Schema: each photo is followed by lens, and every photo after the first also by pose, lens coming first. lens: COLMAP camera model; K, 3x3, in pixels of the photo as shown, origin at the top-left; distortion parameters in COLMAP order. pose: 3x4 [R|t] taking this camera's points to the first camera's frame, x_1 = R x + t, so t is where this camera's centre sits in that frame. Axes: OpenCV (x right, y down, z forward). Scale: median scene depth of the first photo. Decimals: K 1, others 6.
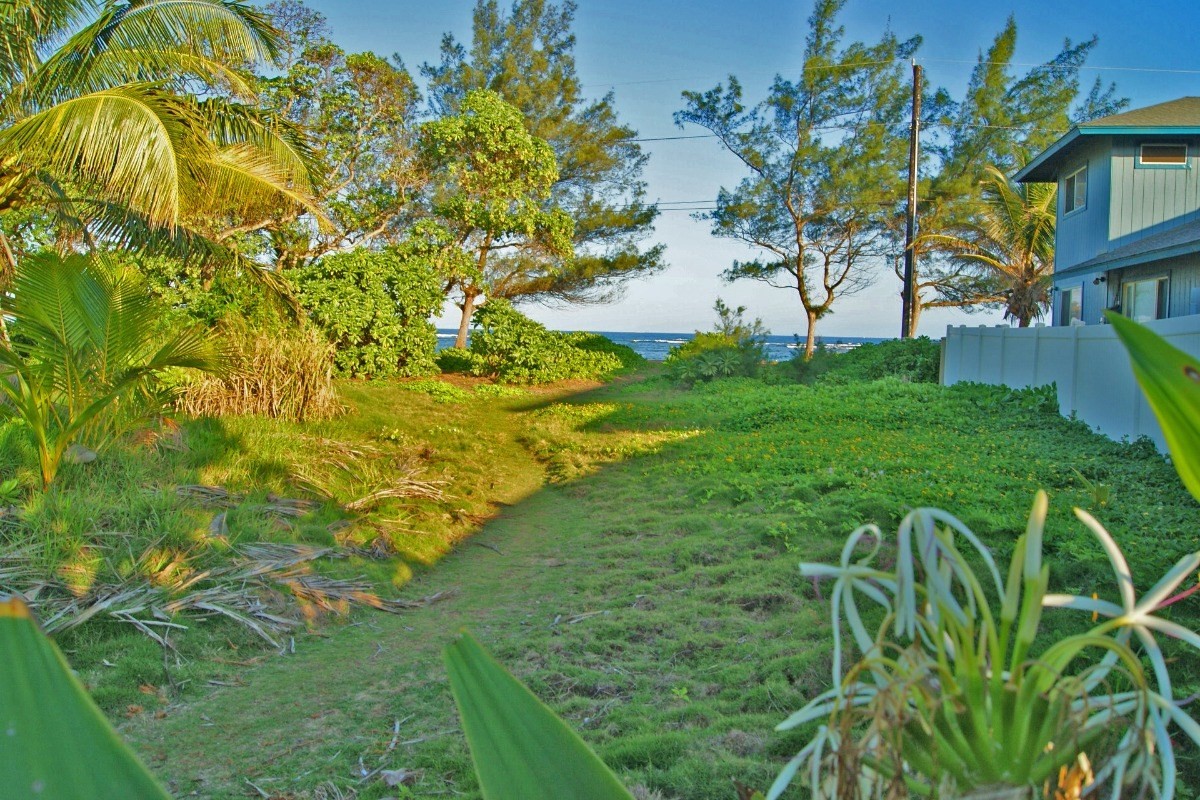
lens RADIAL K [[941.2, 0, 600.0], [0, 941.2, 400.0], [0, 0, 1]] dist [-0.081473, 0.002836]
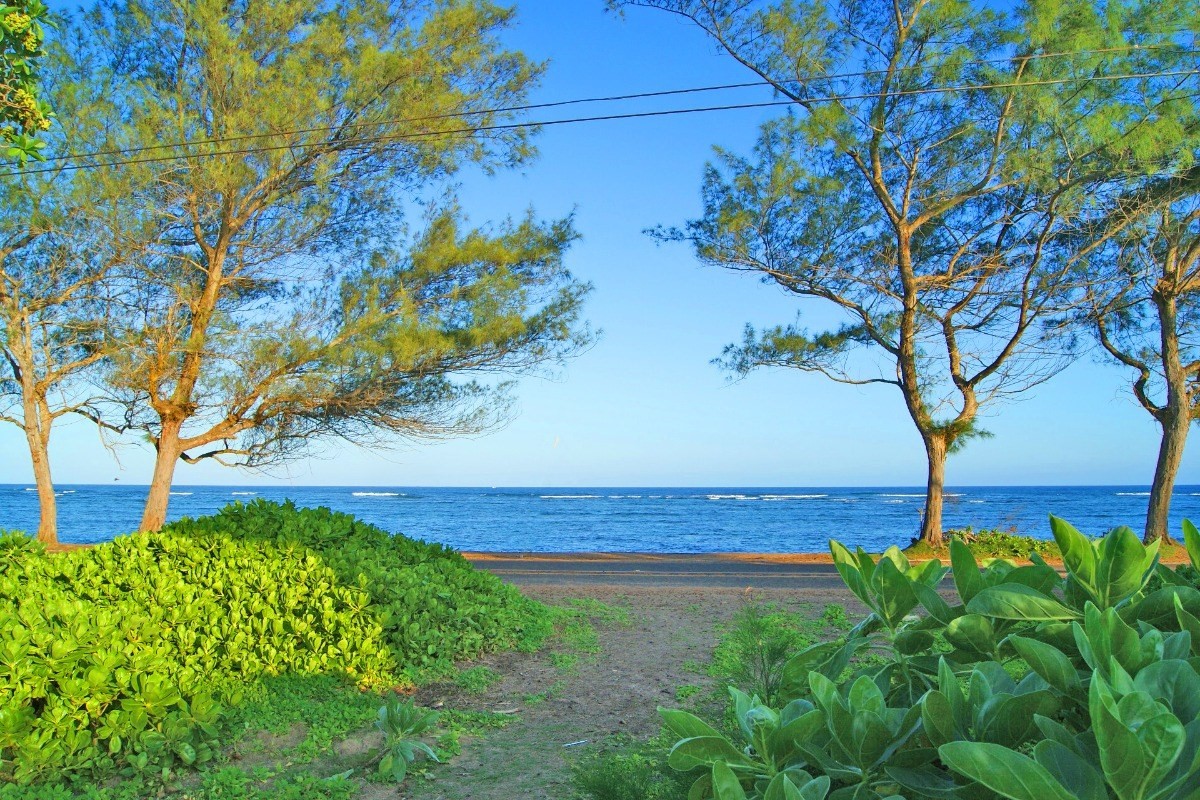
lens RADIAL K [[941.2, 0, 600.0], [0, 941.2, 400.0], [0, 0, 1]] dist [-0.081473, 0.002836]
pose [[0.998138, -0.013244, 0.059543, 0.047707], [0.022794, 0.986413, -0.162695, -0.044000], [-0.056579, 0.163749, 0.984878, 0.579921]]
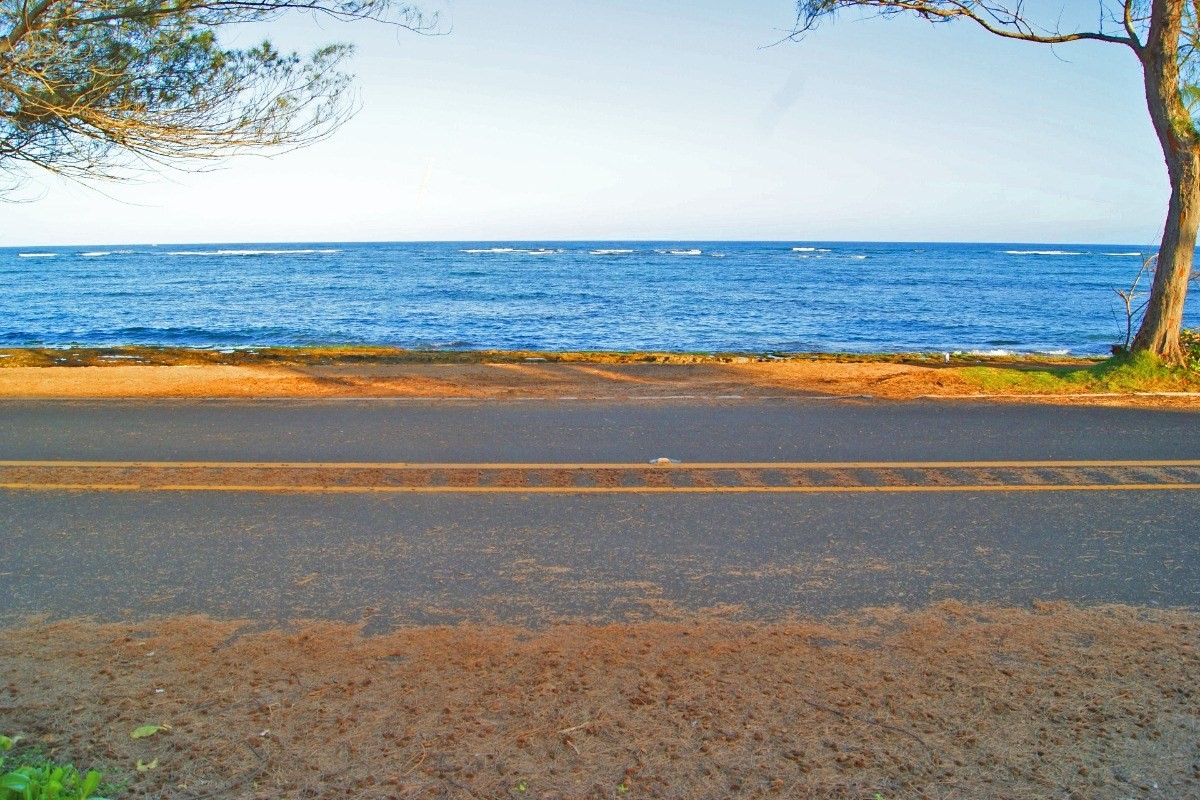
lens RADIAL K [[941.2, 0, 600.0], [0, 941.2, 400.0], [0, 0, 1]] dist [-0.081473, 0.002836]
pose [[0.978860, -0.051533, 0.197934, 0.045269], [0.034003, 0.995273, 0.090964, -0.059775], [-0.201686, -0.082311, 0.975985, 0.812122]]
